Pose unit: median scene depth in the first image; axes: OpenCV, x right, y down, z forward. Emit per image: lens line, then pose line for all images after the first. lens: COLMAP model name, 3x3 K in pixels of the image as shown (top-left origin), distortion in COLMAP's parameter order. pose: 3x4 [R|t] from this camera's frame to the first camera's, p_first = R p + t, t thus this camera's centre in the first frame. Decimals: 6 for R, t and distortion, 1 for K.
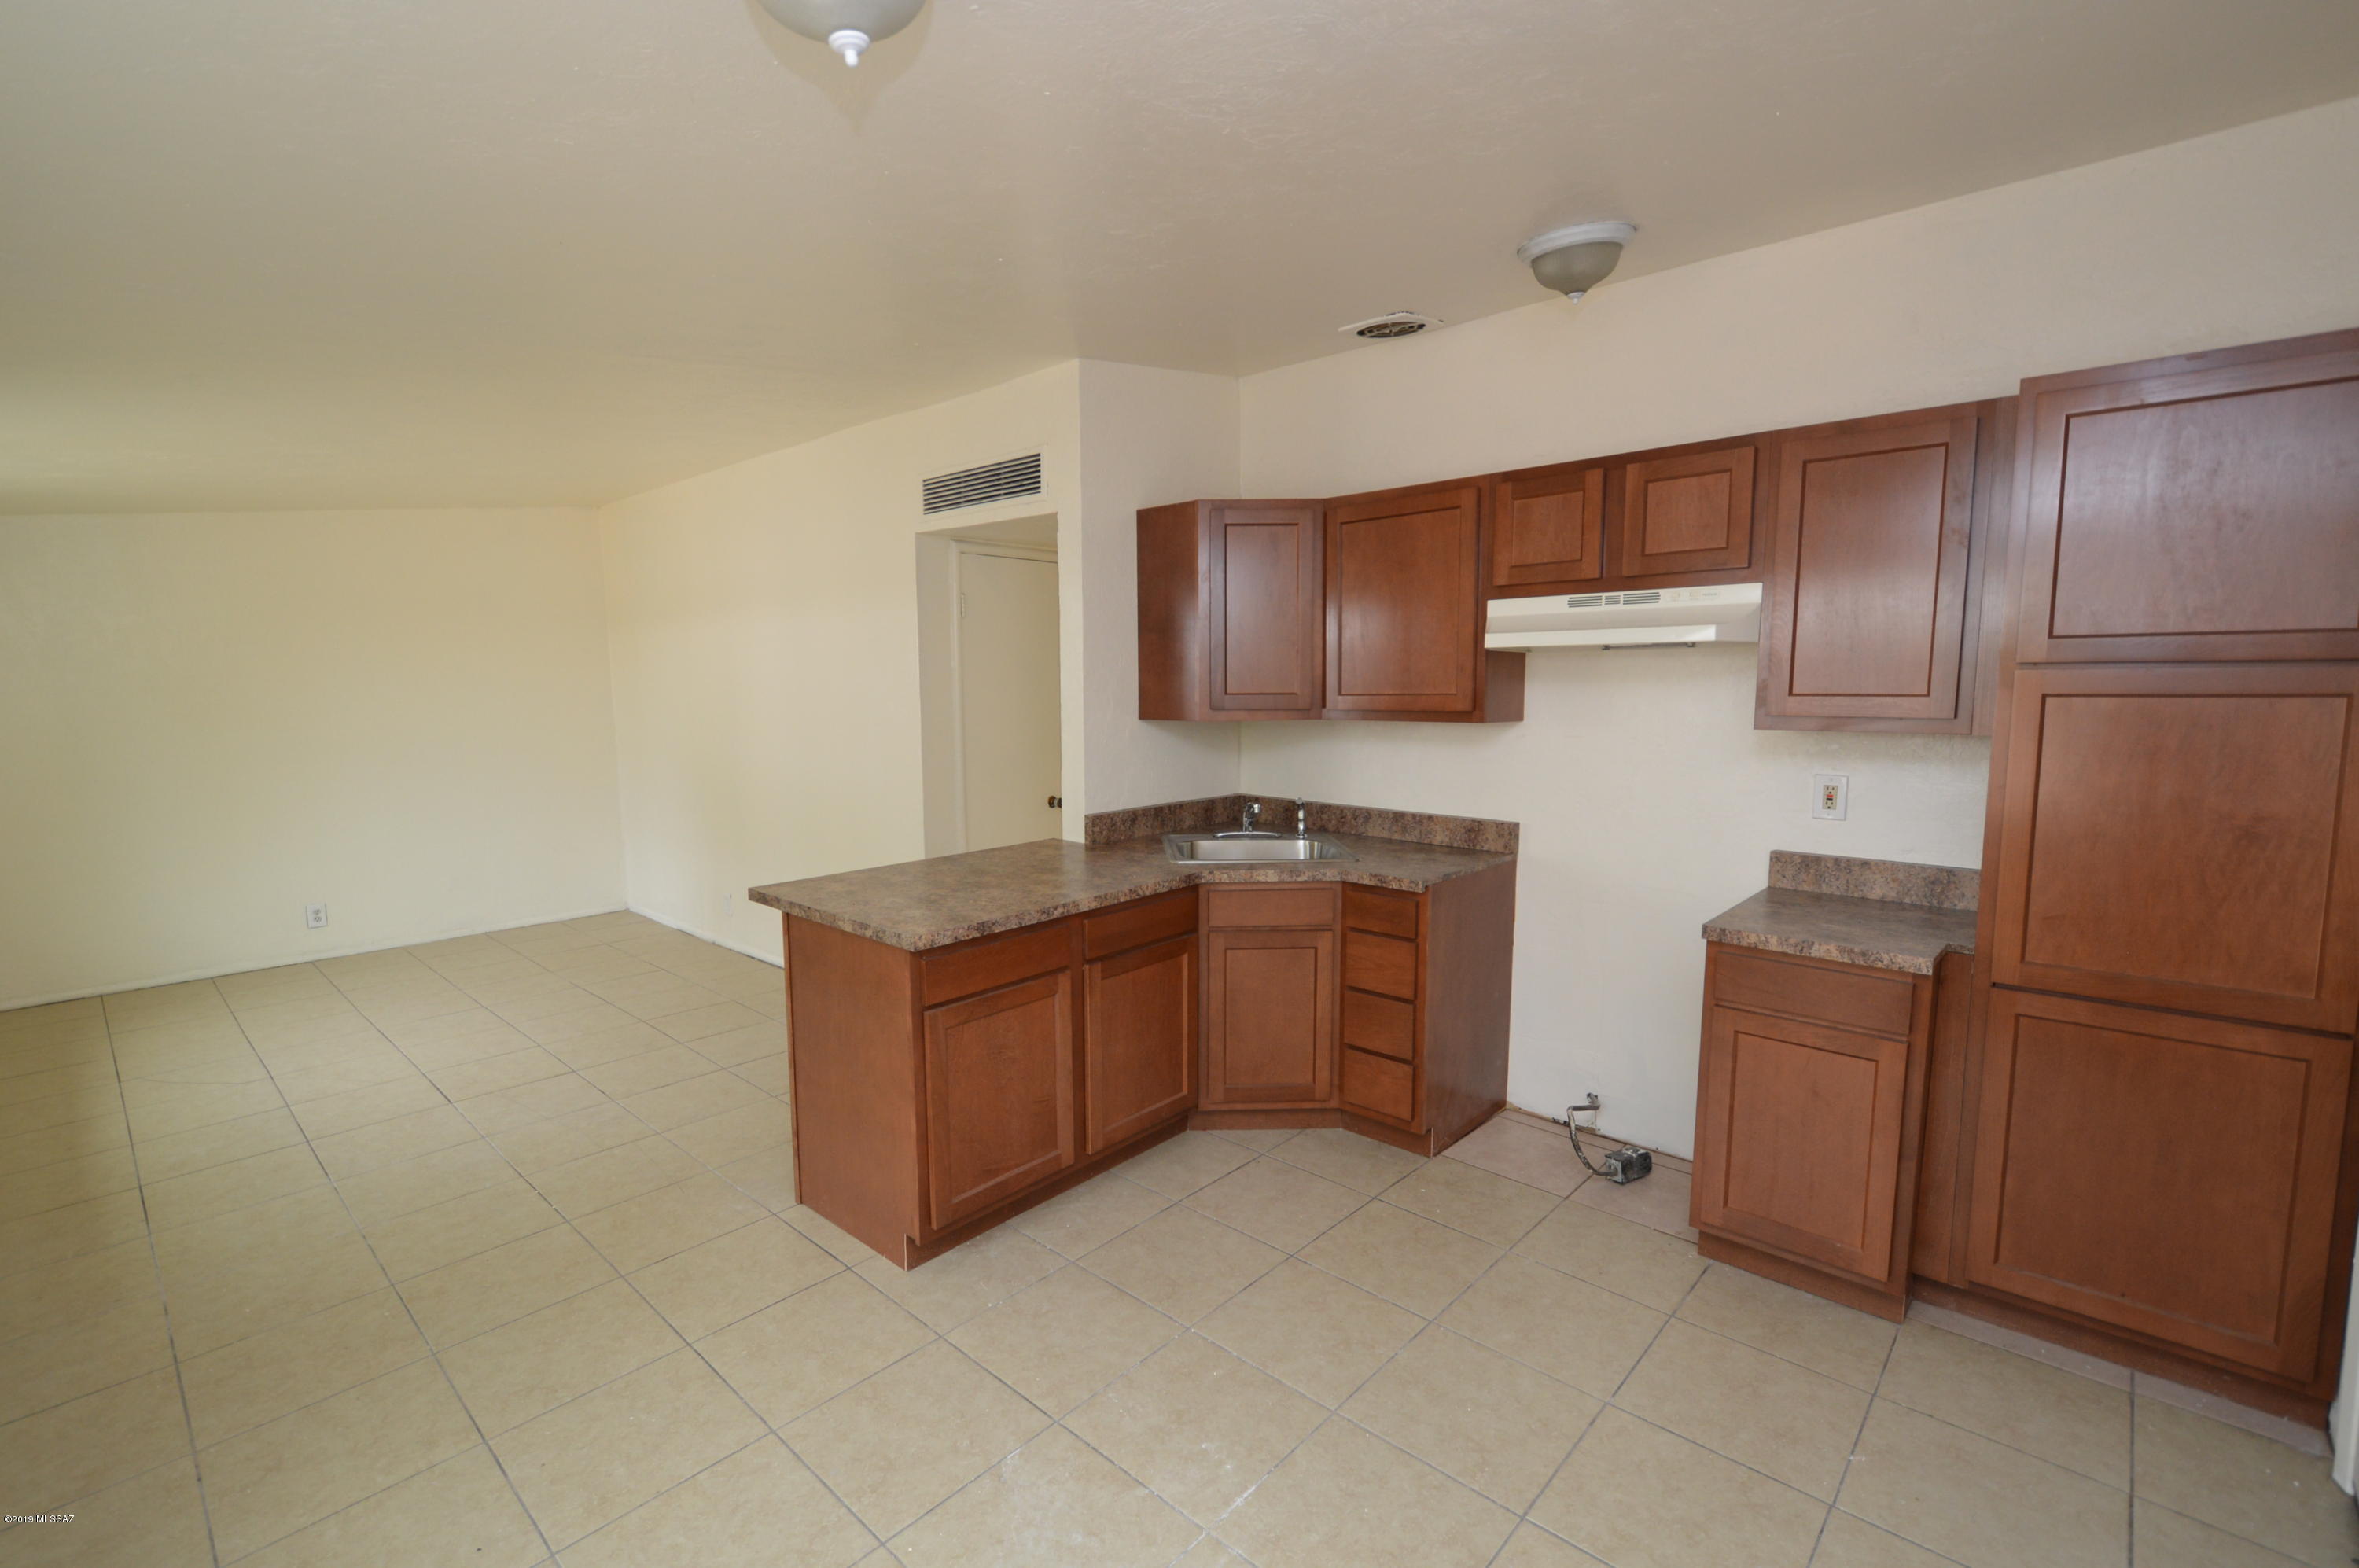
lens RADIAL K [[1048.9, 0, 1156.9], [0, 1048.9, 785.5], [0, 0, 1]] dist [0.013924, -0.003046]
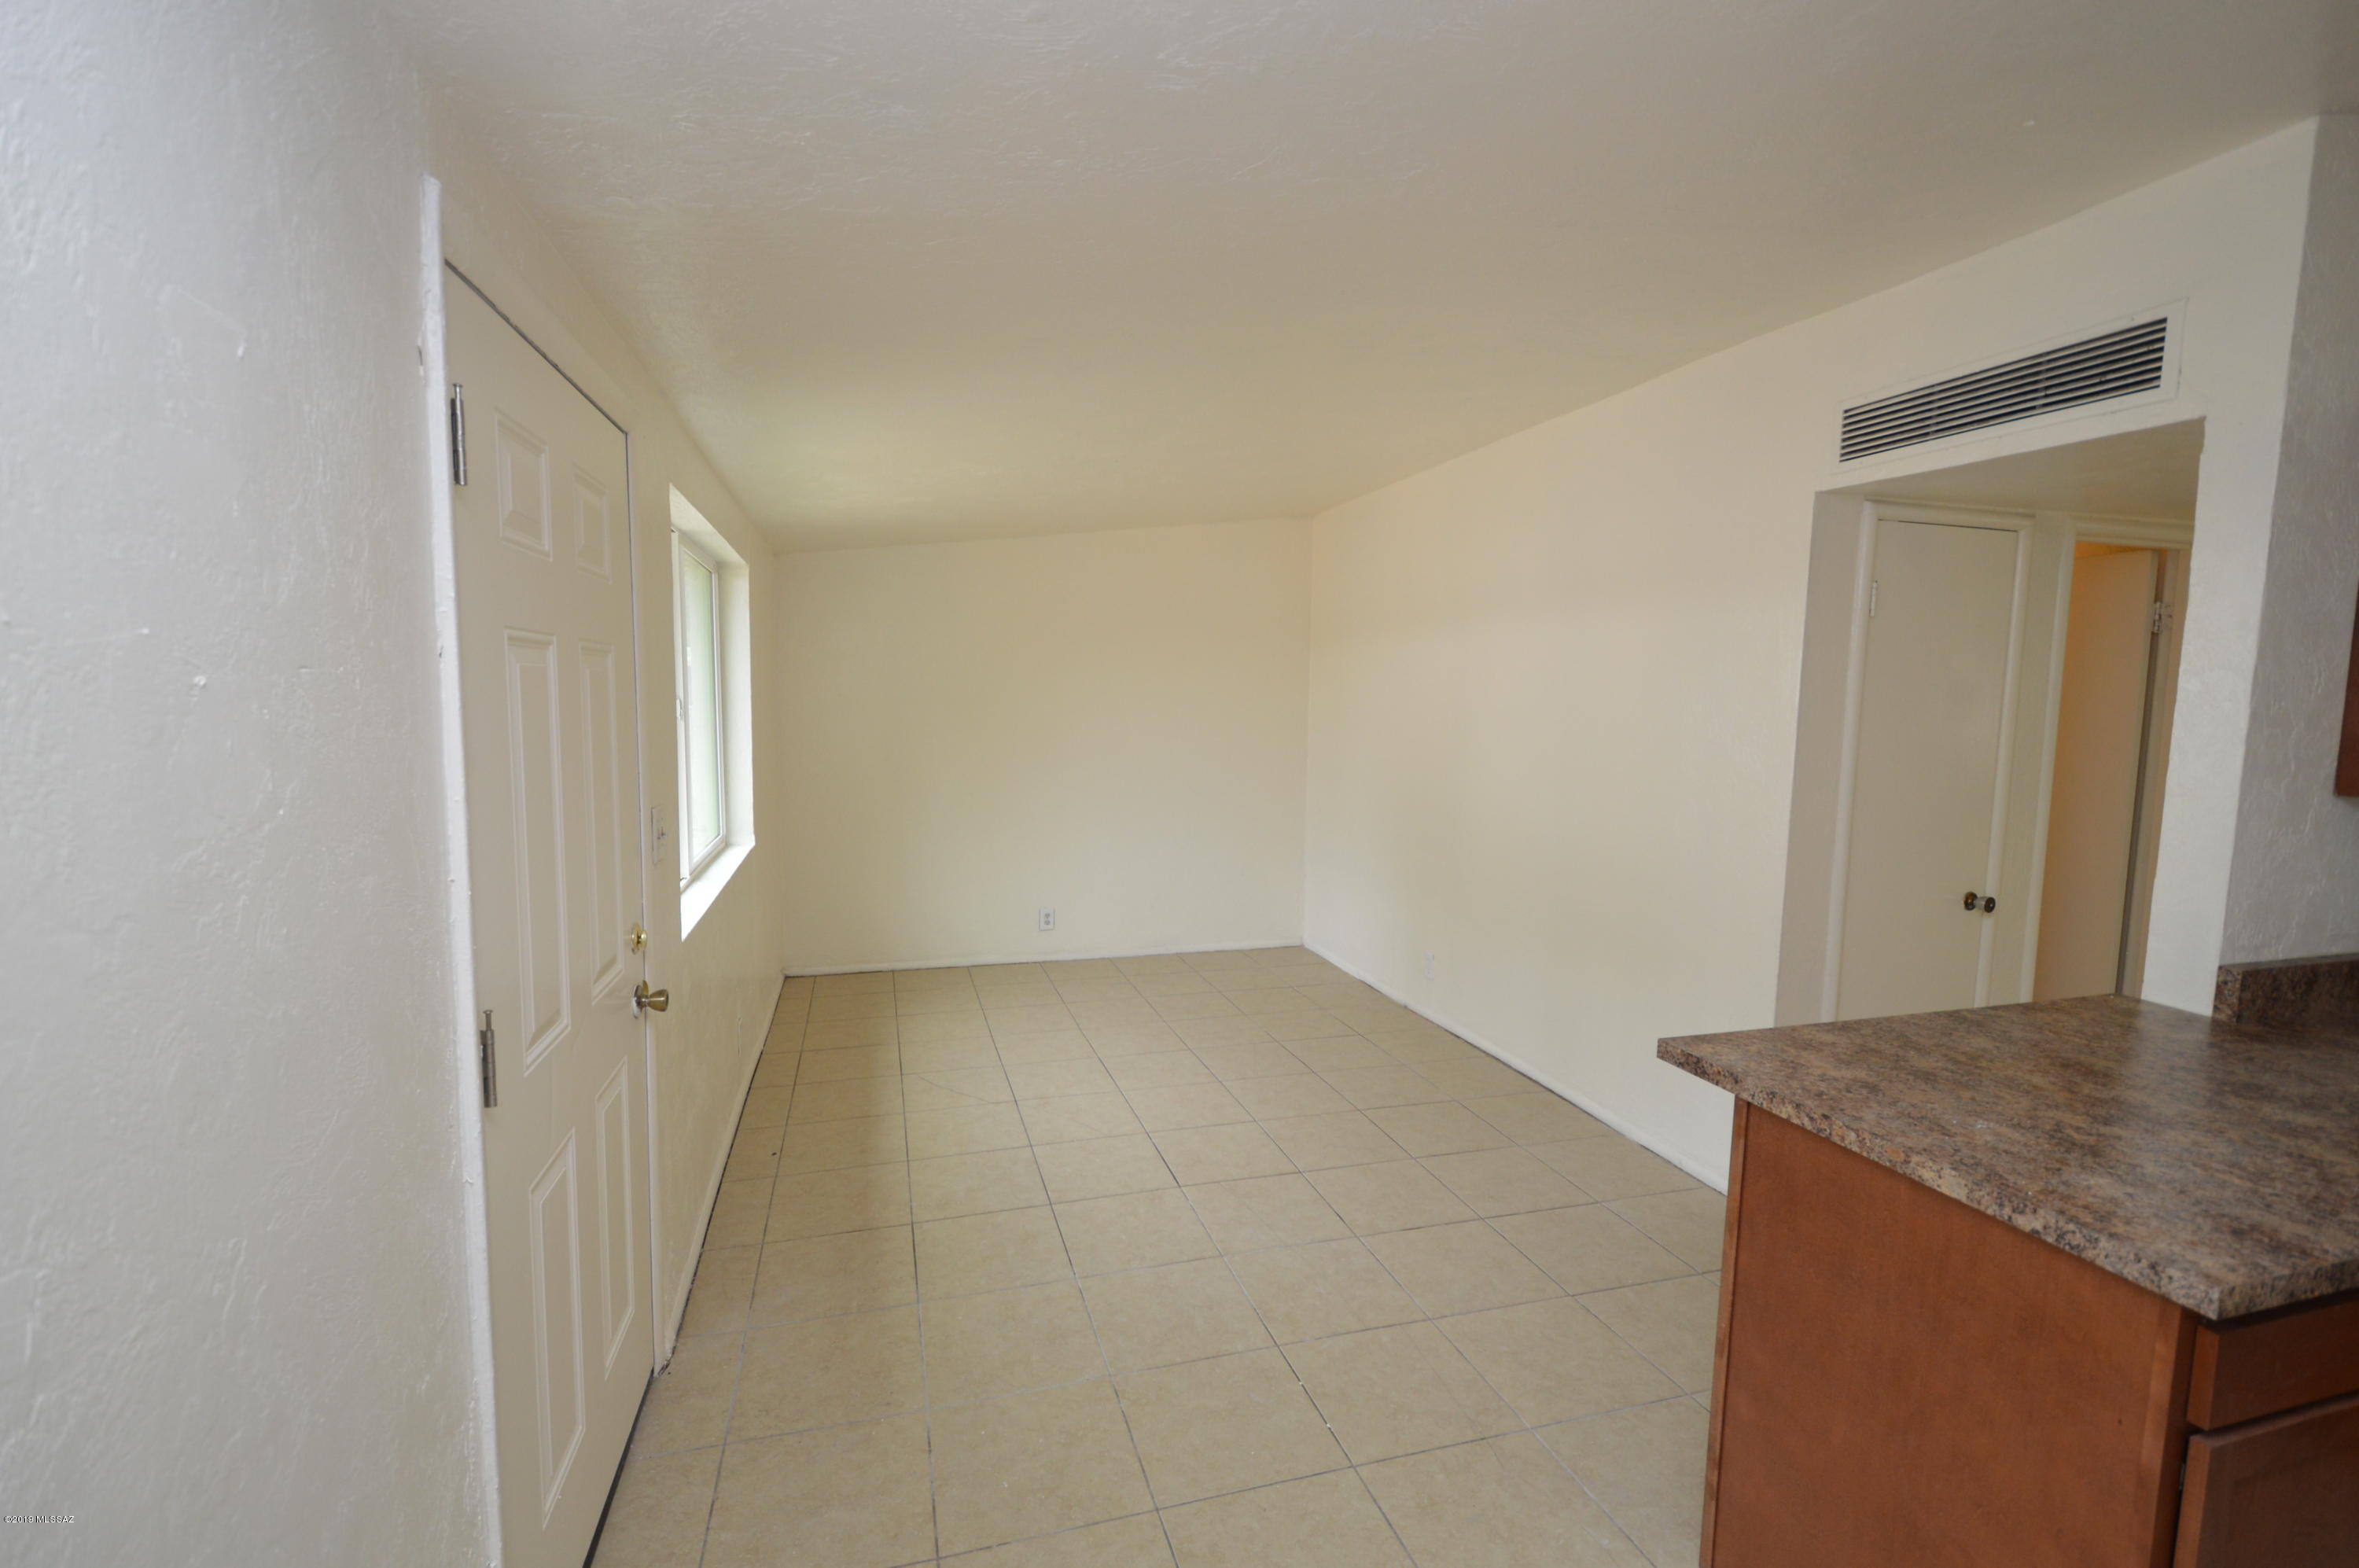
lens RADIAL K [[1048.9, 0, 1191.2], [0, 1048.9, 795.6], [0, 0, 1]] dist [0.013924, -0.003046]
pose [[0.869110, 0.066073, -0.490185, -0.275366], [-0.073198, 0.997307, 0.004648, -0.024279], [0.489172, 0.031841, 0.871606, 0.260526]]
